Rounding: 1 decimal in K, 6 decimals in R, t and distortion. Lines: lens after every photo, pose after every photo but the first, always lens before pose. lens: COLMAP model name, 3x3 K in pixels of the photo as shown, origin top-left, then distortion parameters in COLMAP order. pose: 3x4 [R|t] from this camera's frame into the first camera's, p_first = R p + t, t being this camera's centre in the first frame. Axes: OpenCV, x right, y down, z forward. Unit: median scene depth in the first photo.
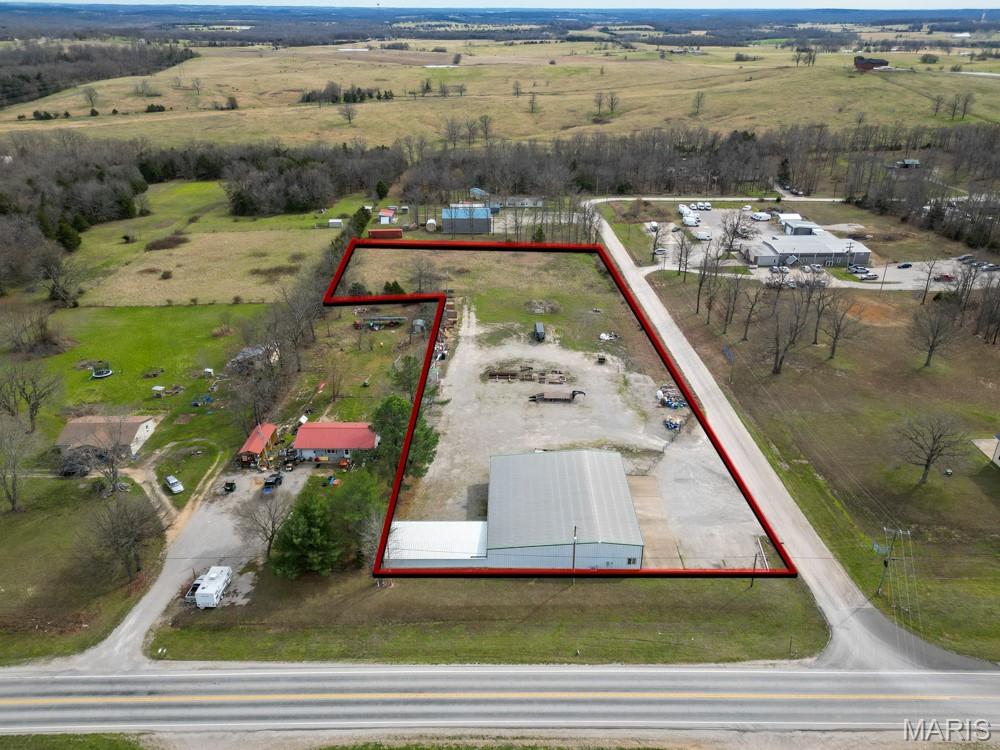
lens RADIAL K [[748.6, 0, 500.0], [0, 748.6, 375.0], [0, 0, 1]] dist [0.077590, -0.070112]
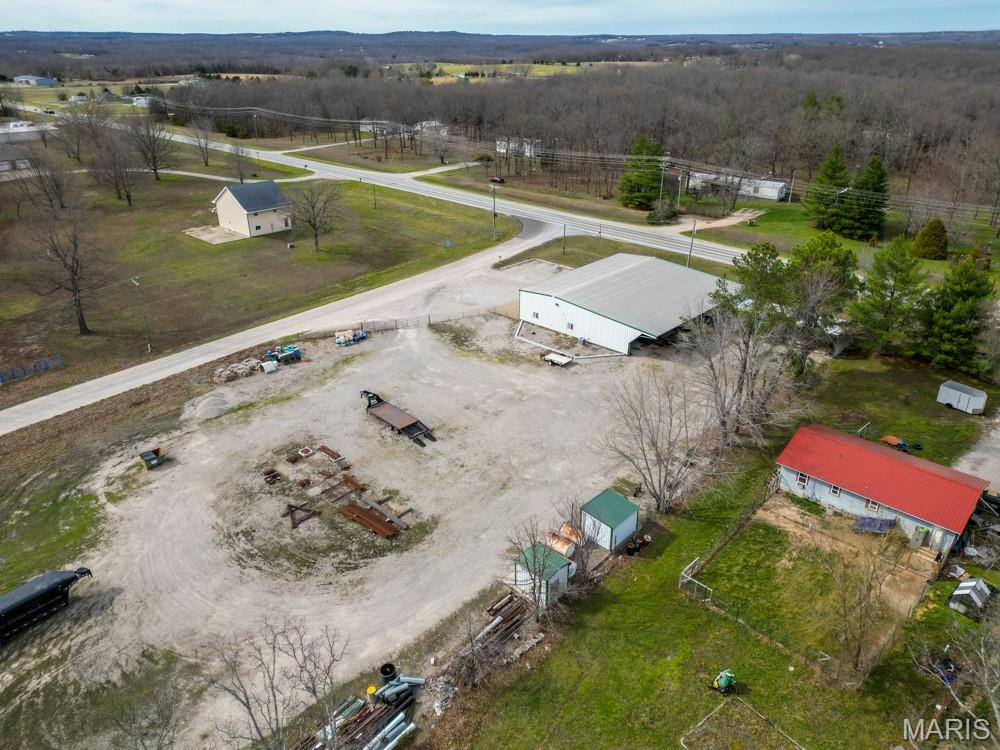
lens RADIAL K [[698.2, 0, 490.2], [0, 698.2, 377.1], [0, 0, 1]] dist [0.059326, -0.036327]
pose [[-0.730622, -0.303075, 0.611831, -0.238238], [0.291187, 0.672201, 0.680703, -0.274937], [-0.617577, 0.675494, -0.402873, 1.051915]]
